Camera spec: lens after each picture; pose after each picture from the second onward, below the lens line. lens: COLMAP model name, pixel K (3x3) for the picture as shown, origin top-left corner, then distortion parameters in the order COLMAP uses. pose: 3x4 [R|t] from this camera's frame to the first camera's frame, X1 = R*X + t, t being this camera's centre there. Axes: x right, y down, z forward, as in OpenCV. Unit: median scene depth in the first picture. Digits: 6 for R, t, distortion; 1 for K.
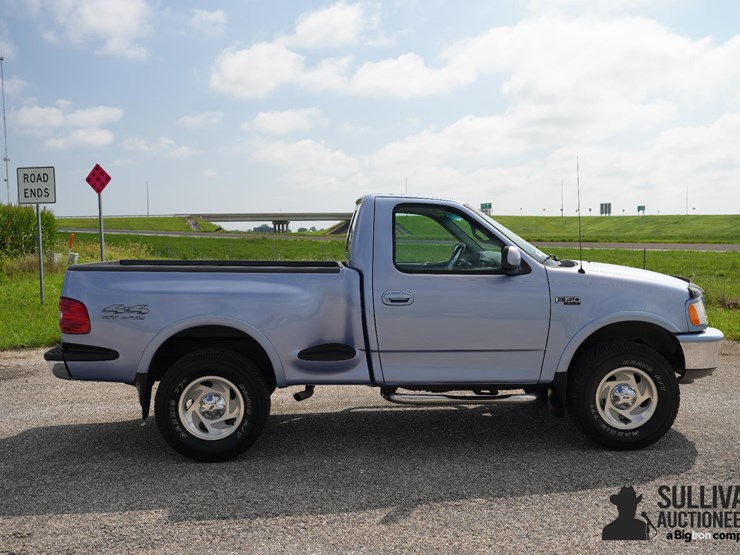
lens RADIAL K [[899.8, 0, 399.3], [0, 899.8, 277.6], [0, 0, 1]] dist [0.050215, 0.028699]
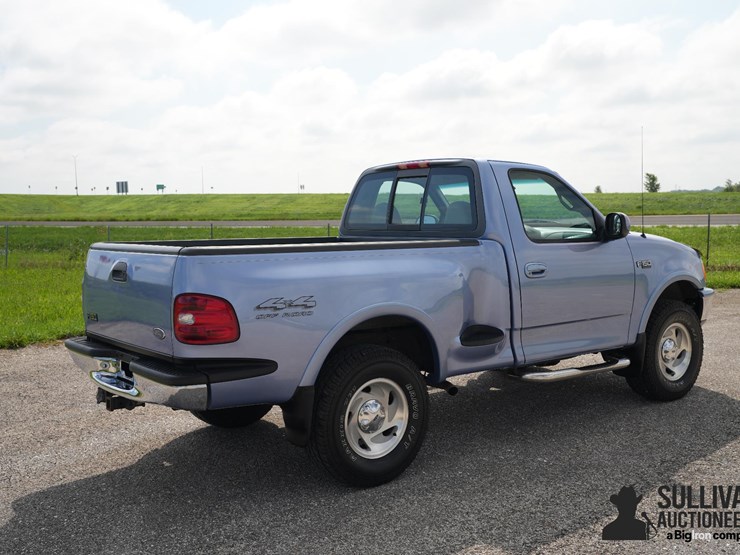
lens RADIAL K [[899.8, 0, 399.3], [0, 899.8, 277.6], [0, 0, 1]] dist [0.050215, 0.028699]
pose [[0.787690, -0.057218, 0.613409, -0.570604], [0.045132, 0.998362, 0.035170, -0.006950], [-0.614416, -0.000019, 0.788982, 0.296779]]
